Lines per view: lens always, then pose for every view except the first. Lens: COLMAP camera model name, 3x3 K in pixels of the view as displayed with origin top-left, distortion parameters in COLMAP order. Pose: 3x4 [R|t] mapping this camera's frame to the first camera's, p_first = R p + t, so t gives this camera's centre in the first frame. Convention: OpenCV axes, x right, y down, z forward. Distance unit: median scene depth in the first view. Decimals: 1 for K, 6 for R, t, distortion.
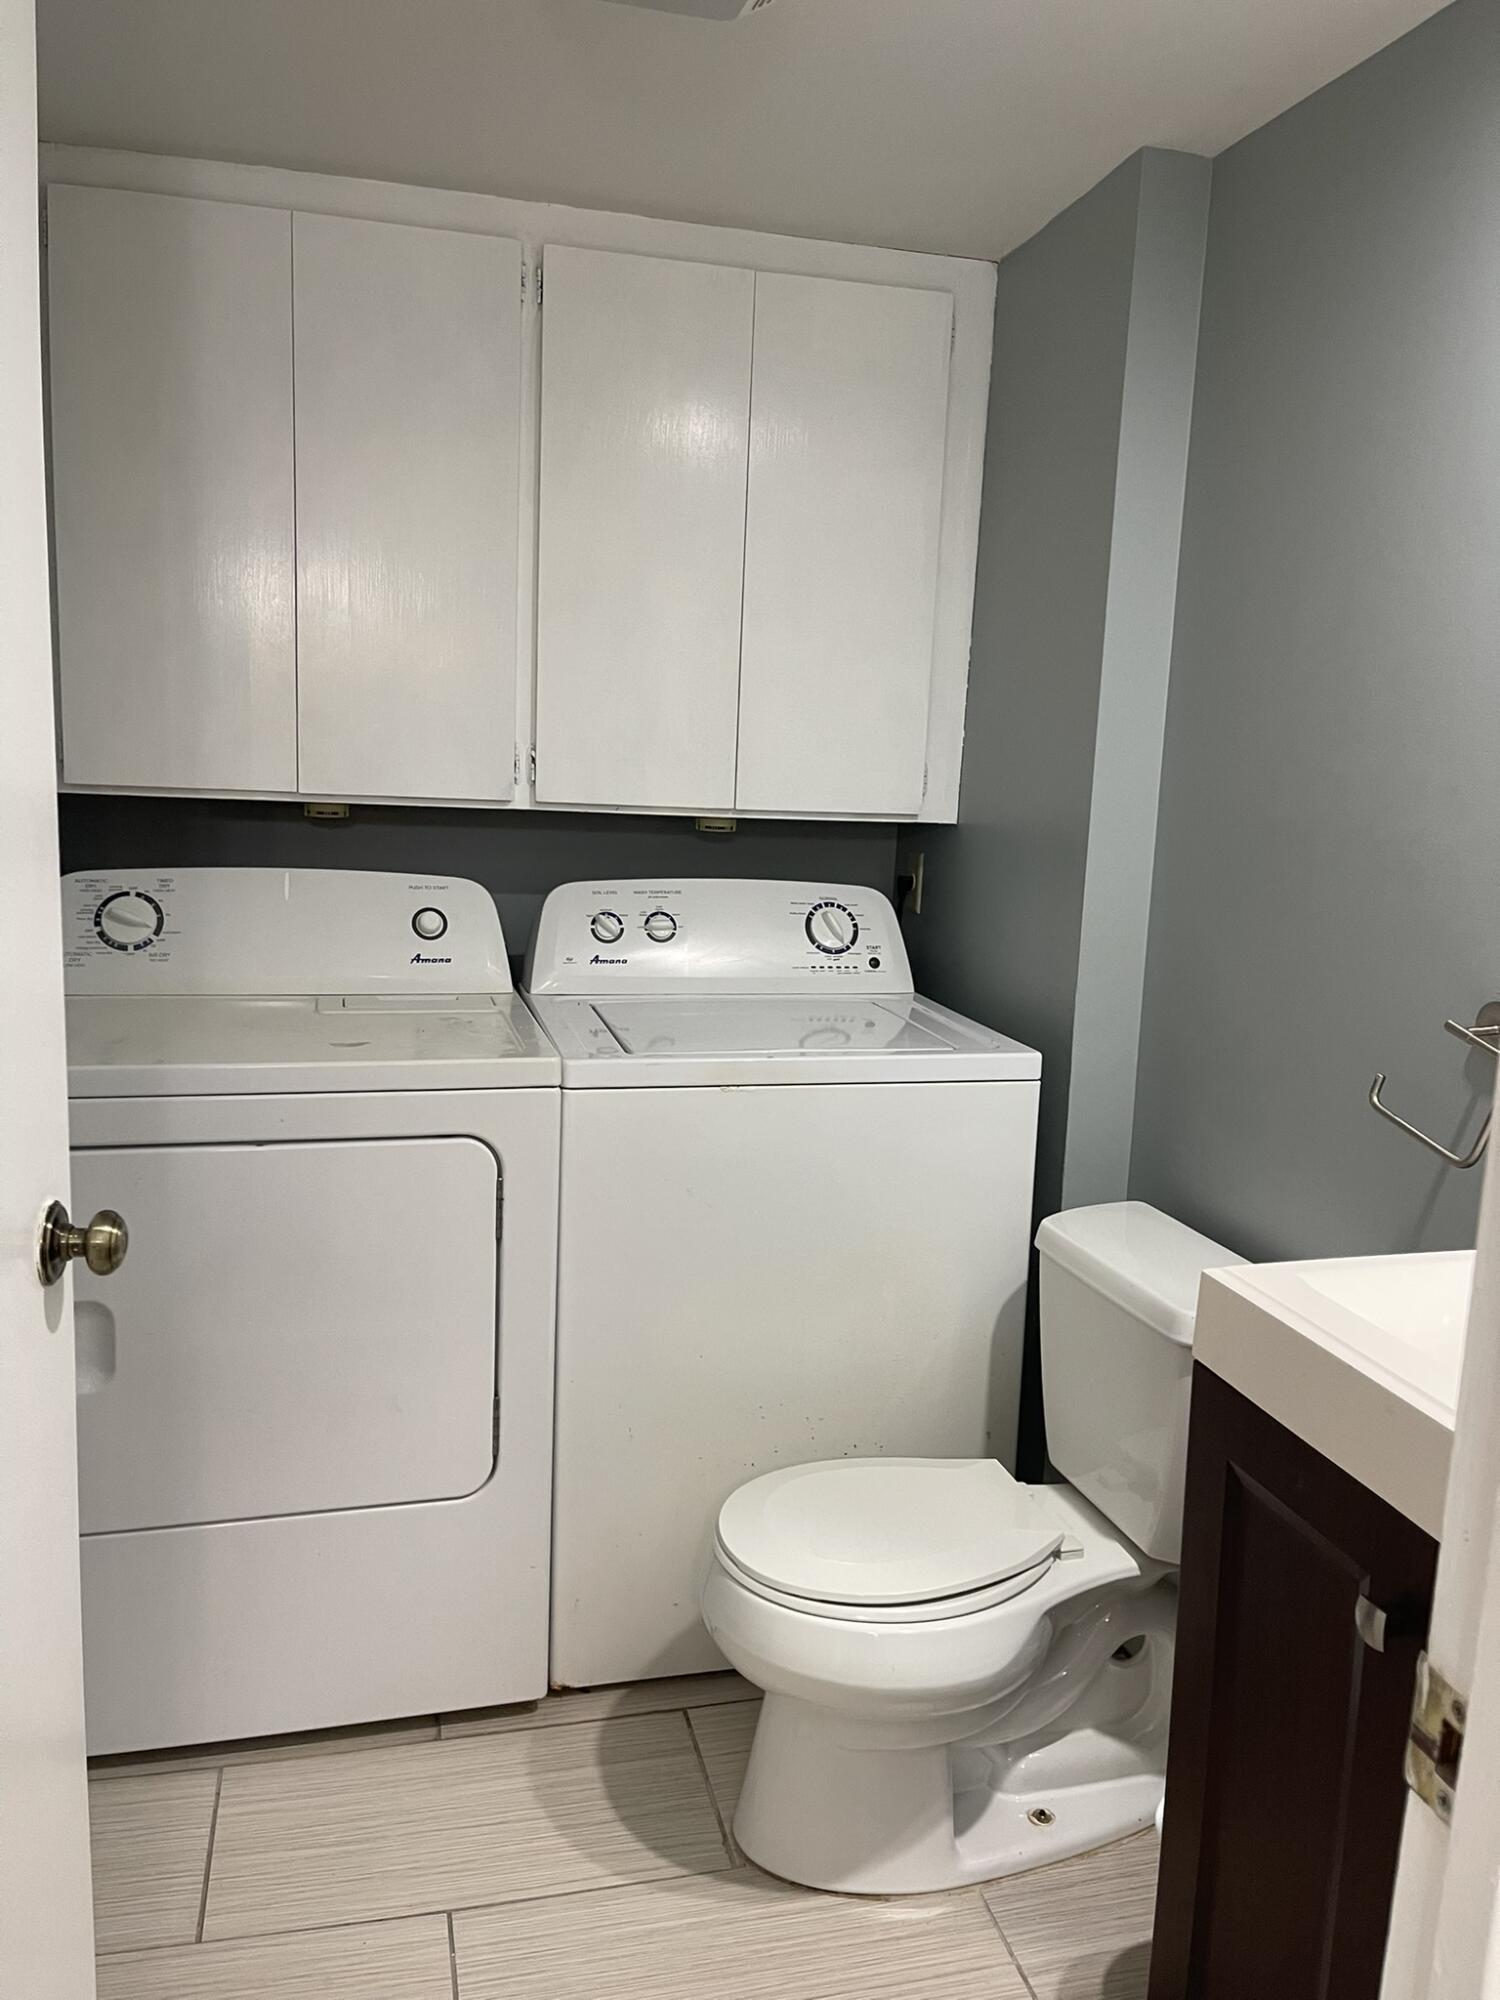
lens RADIAL K [[1484.4, 0, 753.9], [0, 1484.4, 1006.8], [0, 0, 1]] dist [0.076552, -0.114679]
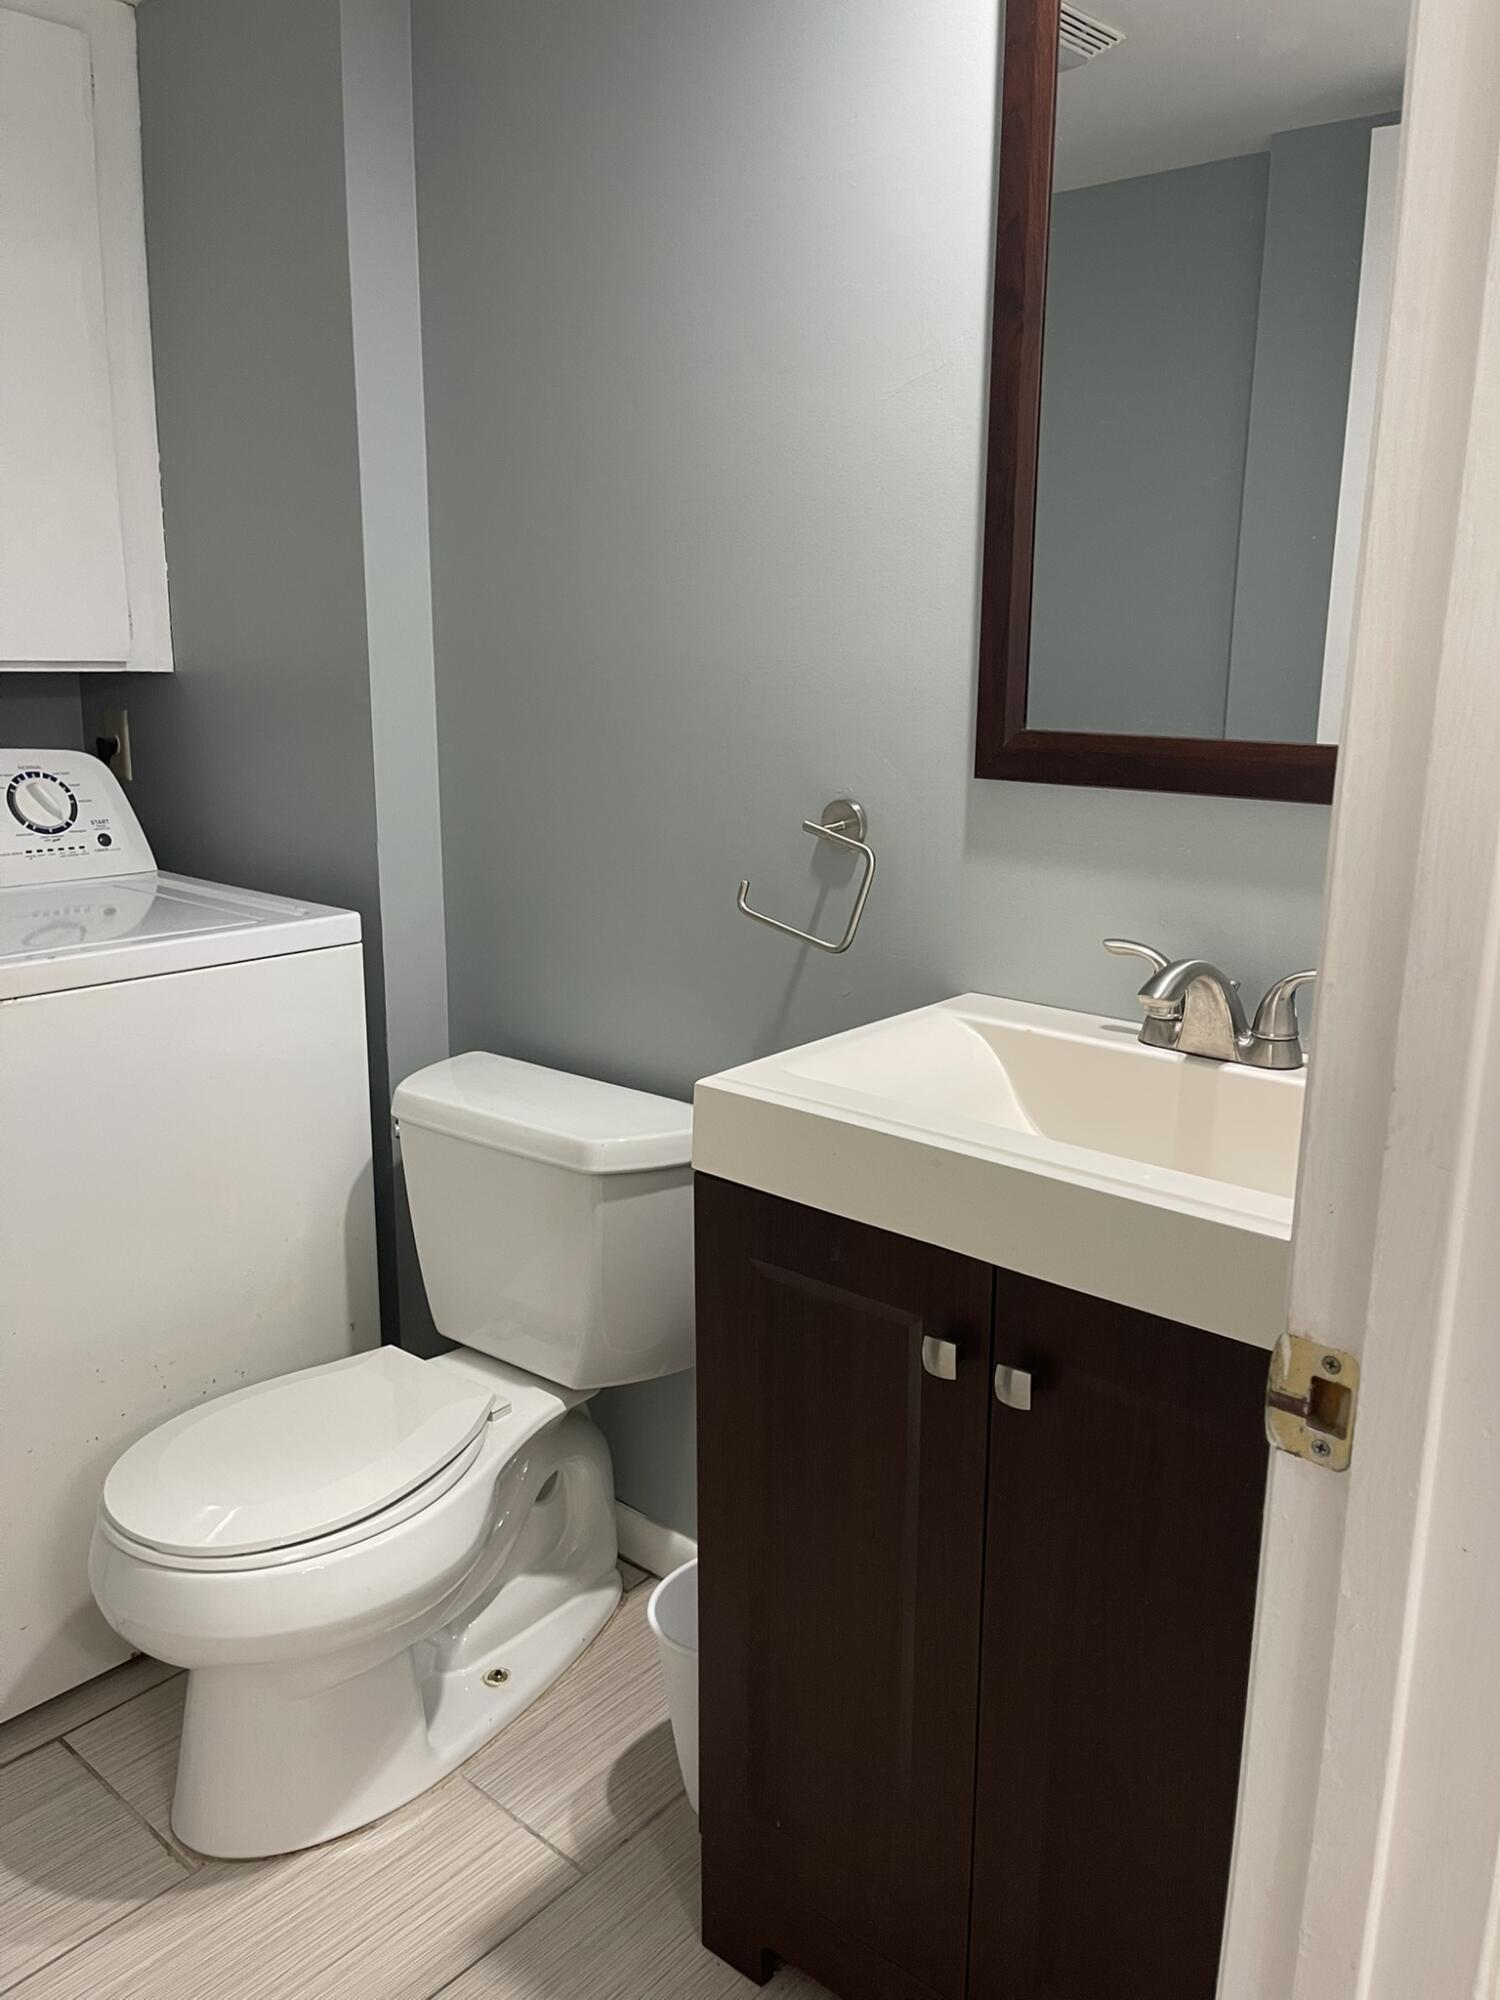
lens RADIAL K [[1484.4, 0, 753.9], [0, 1484.4, 1006.8], [0, 0, 1]] dist [0.076552, -0.114679]
pose [[0.816026, -0.160732, 0.555218, -0.142364], [0.114513, 0.986475, 0.117274, 0.008776], [-0.566559, -0.032119, 0.823395, 0.104772]]
